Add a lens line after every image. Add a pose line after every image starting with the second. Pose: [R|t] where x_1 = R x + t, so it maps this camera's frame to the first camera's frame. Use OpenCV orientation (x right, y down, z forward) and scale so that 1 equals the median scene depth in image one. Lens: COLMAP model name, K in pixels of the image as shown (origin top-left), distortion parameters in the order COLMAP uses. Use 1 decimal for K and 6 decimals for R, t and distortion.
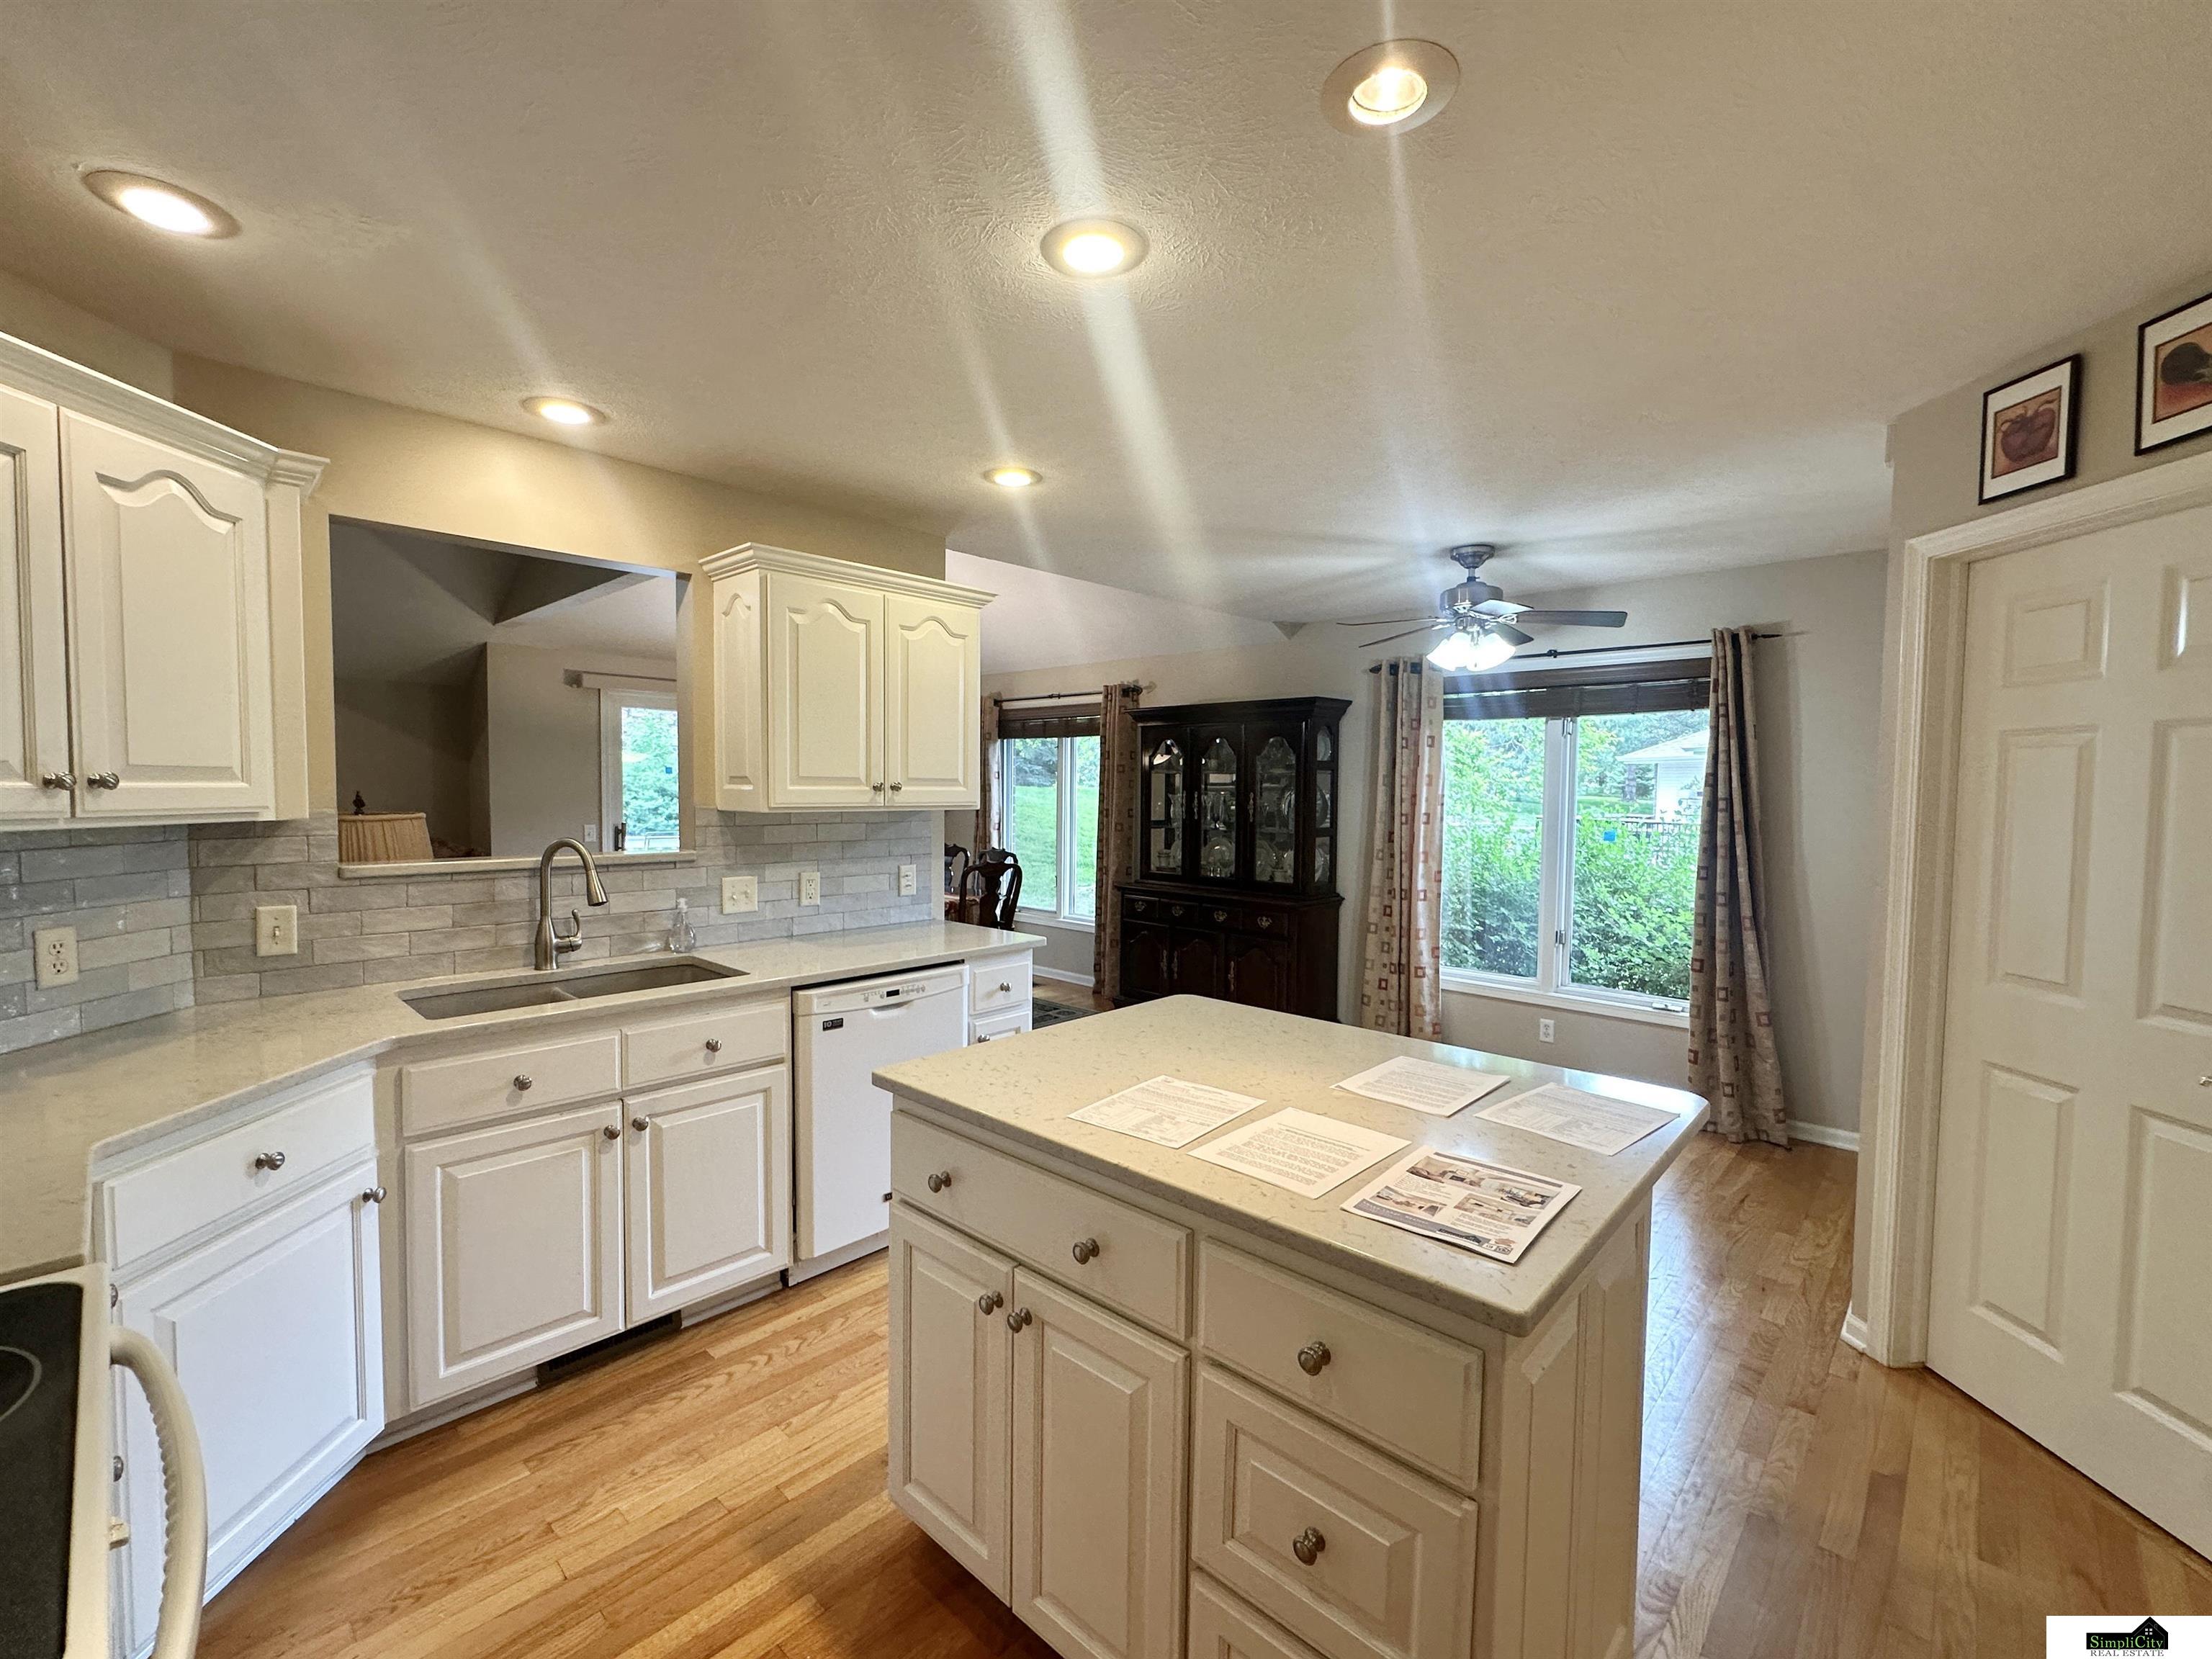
lens RADIAL K [[957.0, 0, 1106.0], [0, 957.0, 829.5], [0, 0, 1]] dist [0.000597, 0.000109]
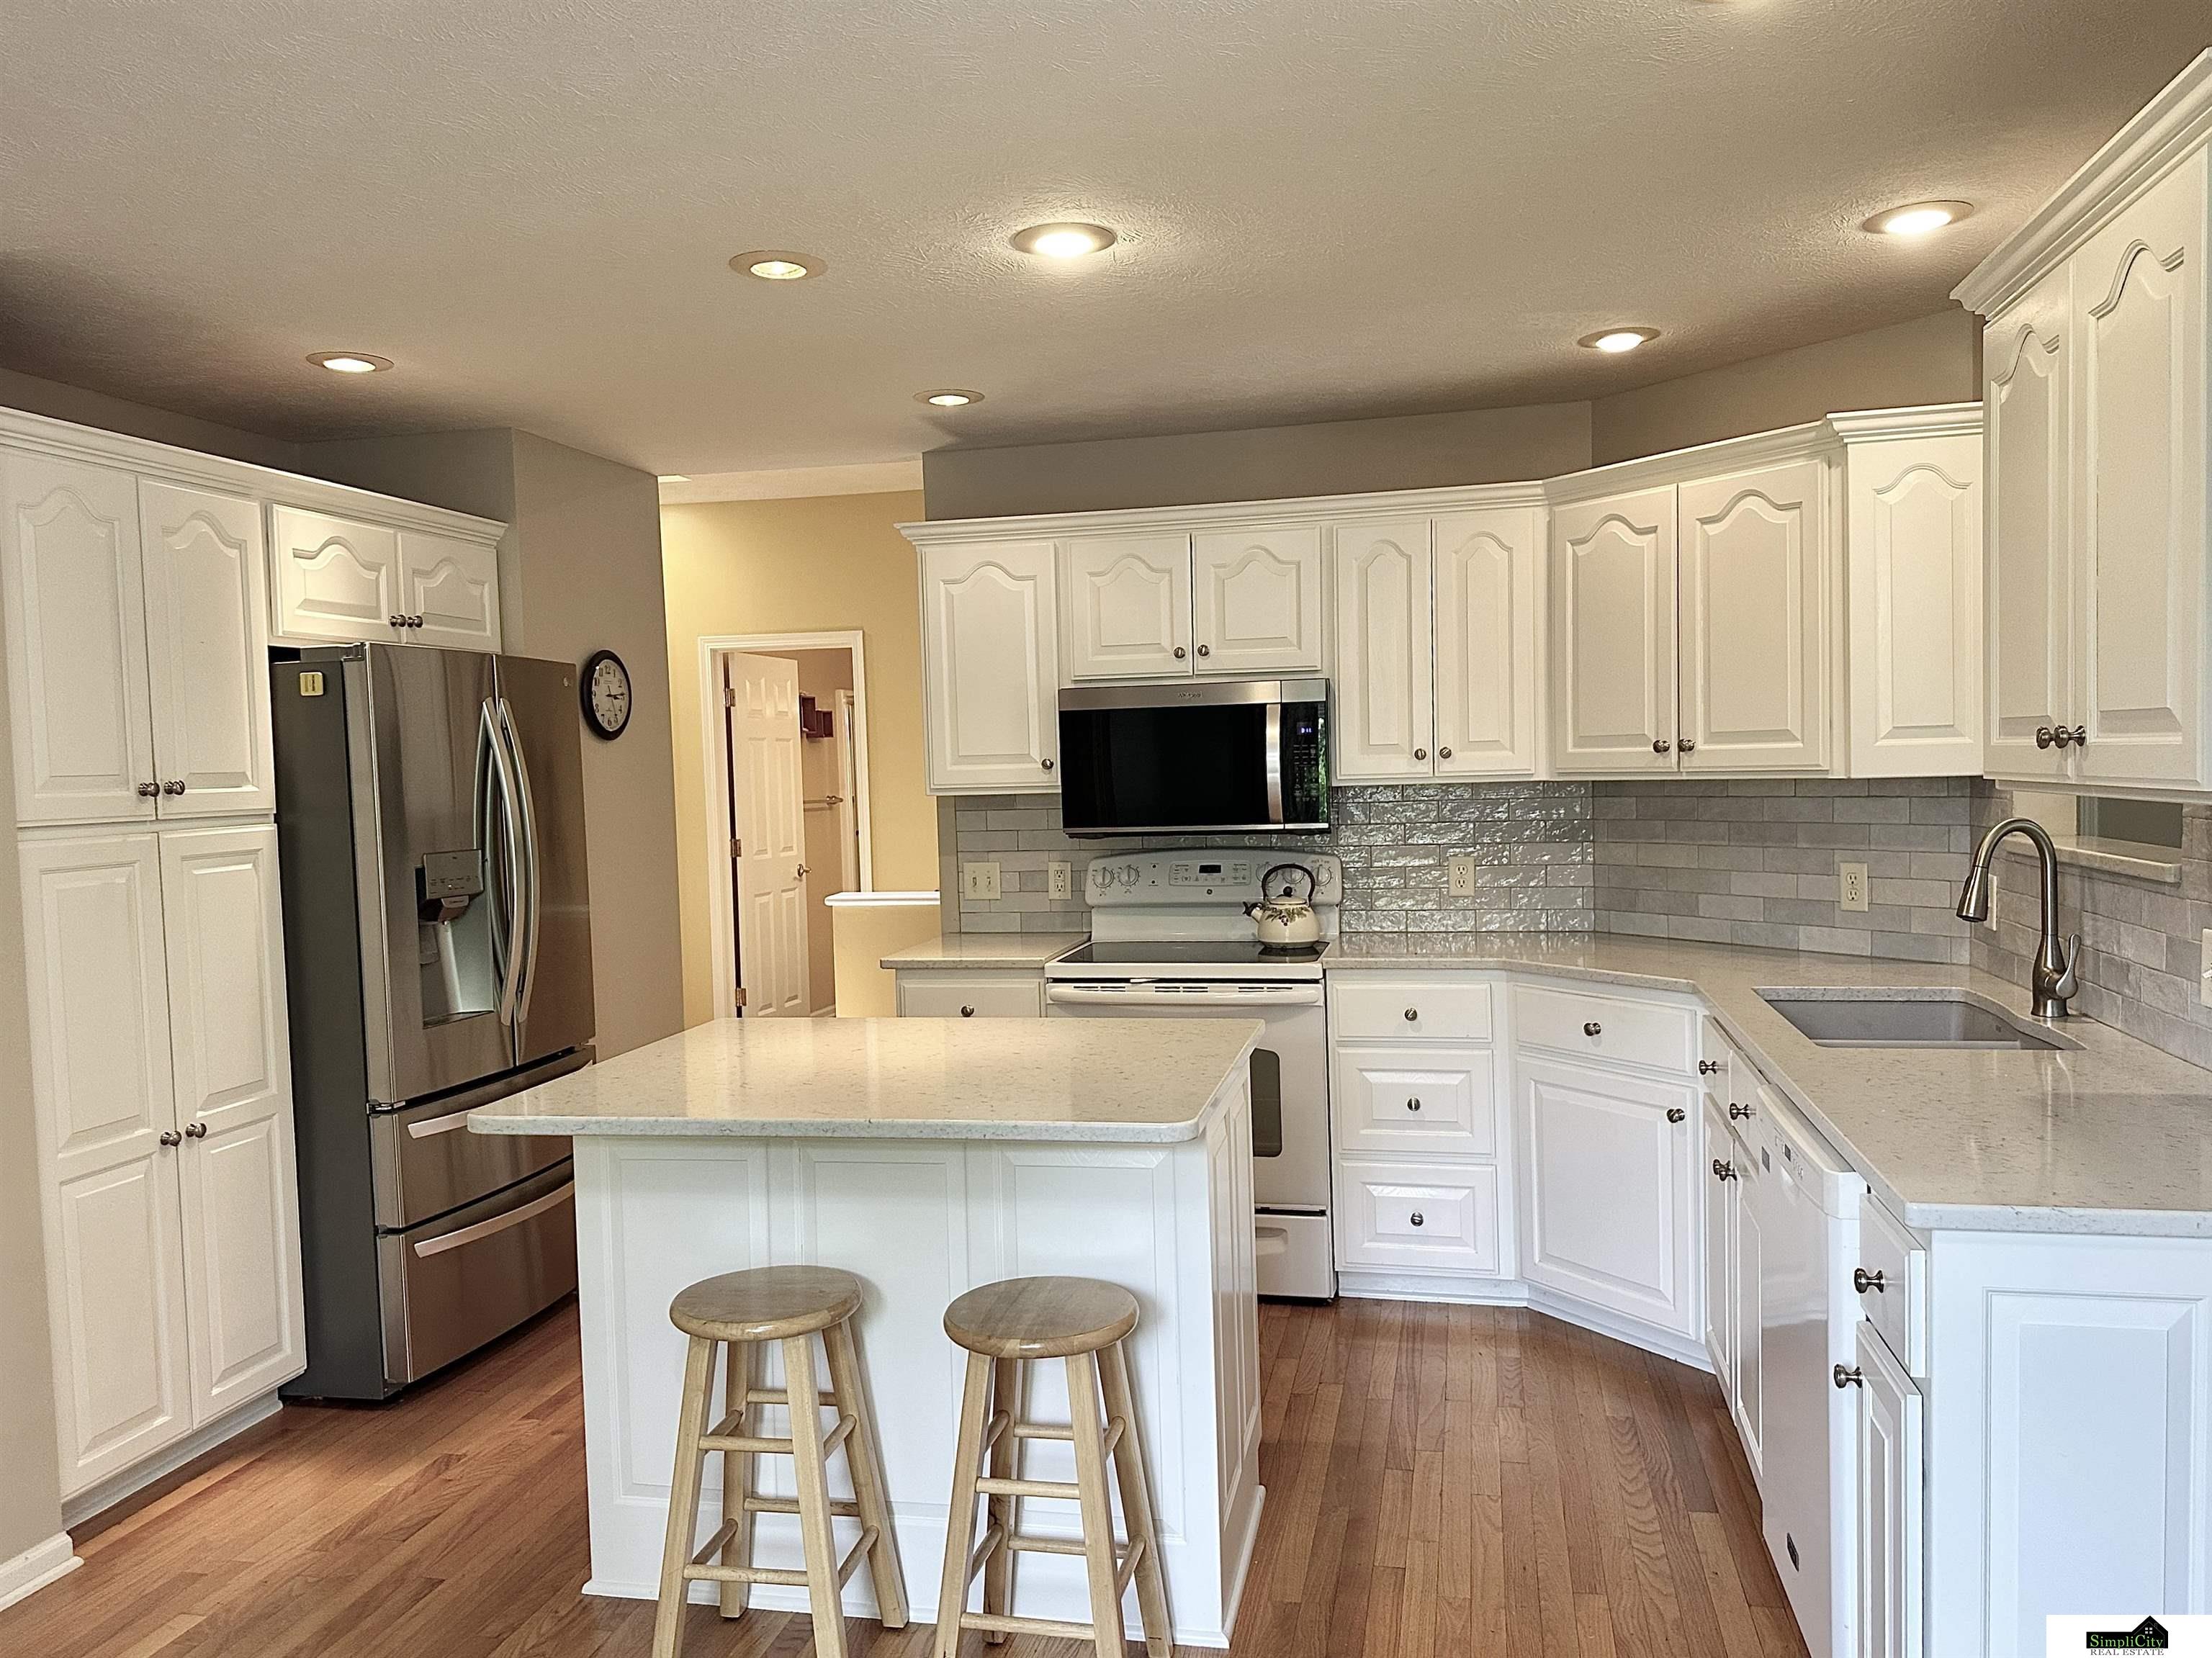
lens RADIAL K [[1645.1, 0, 1106.0], [0, 1645.1, 829.0], [0, 0, 1]] dist [0.086441, -0.102112]
pose [[-0.863406, 0.035398, -0.503267, 0.405226], [-0.001996, 0.997288, 0.073571, -0.048269], [0.504506, 0.064527, -0.860993, 1.212424]]
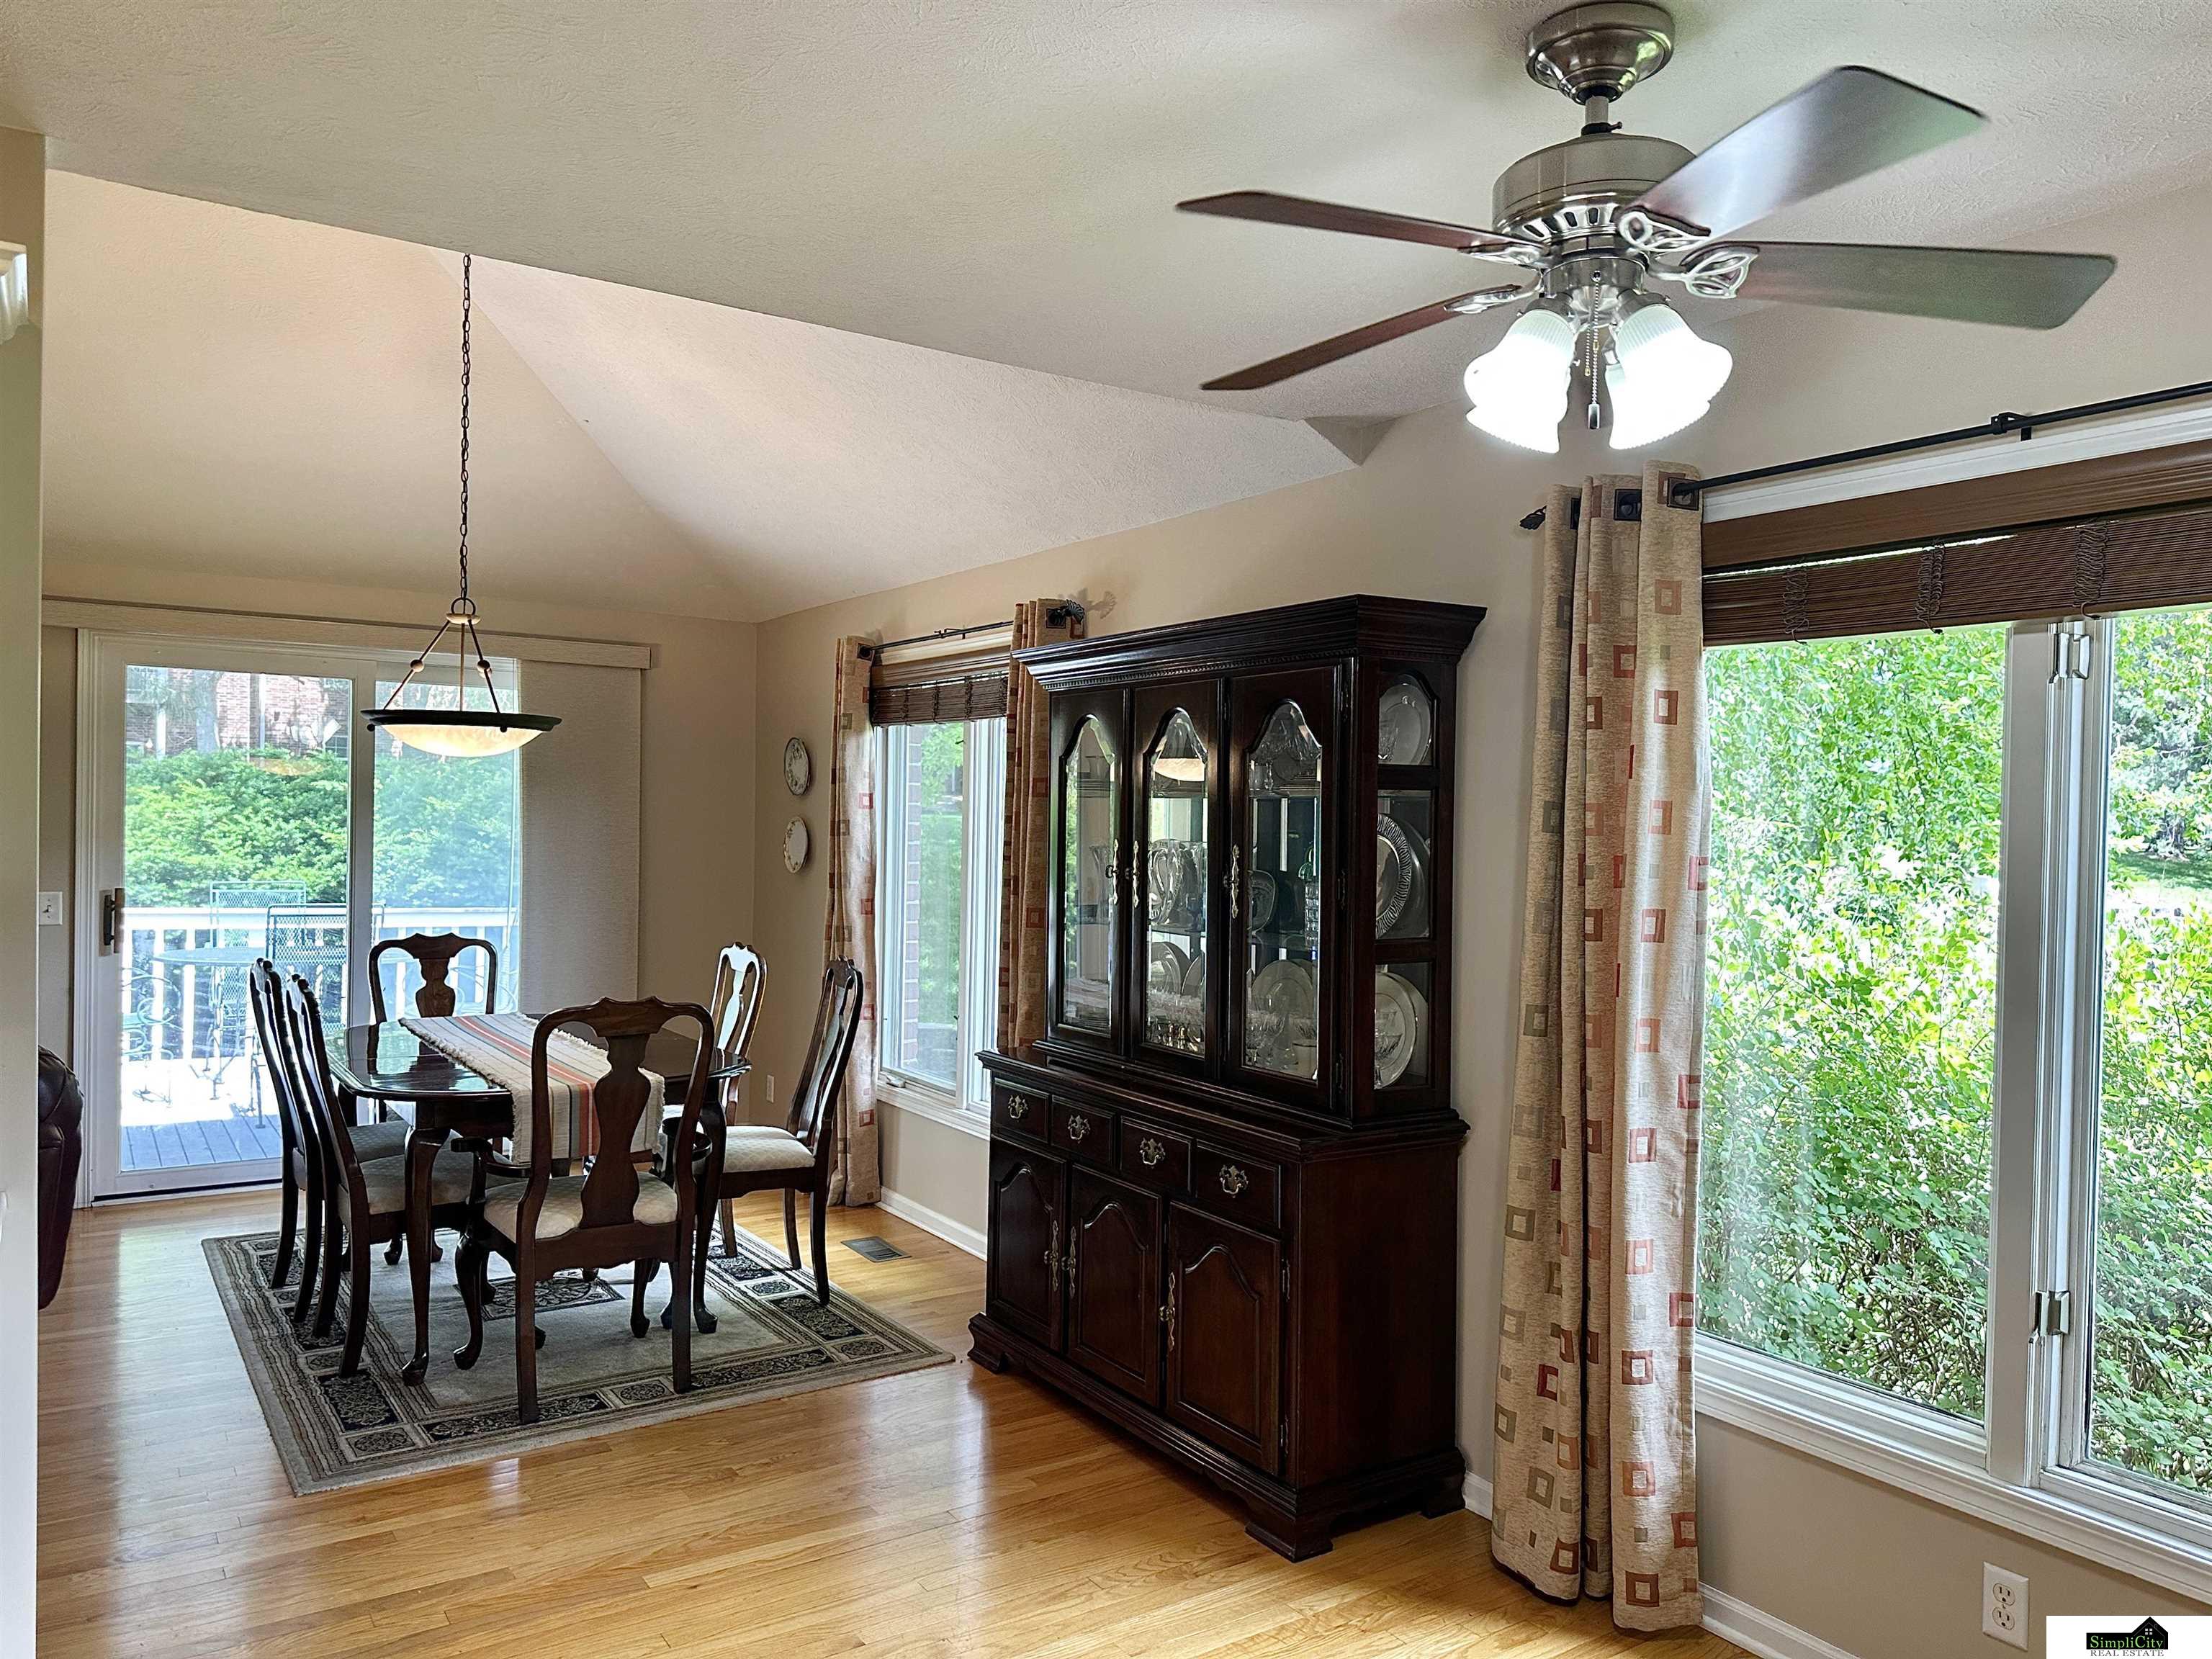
lens RADIAL K [[1555.3, 0, 1106.0], [0, 1555.3, 829.5], [0, 0, 1]] dist [0.055630, -0.080094]
pose [[0.973270, 0.009631, -0.229461, 0.362717], [-0.019660, 0.998947, -0.041463, -0.025135], [0.228820, 0.044865, 0.972434, 0.525286]]
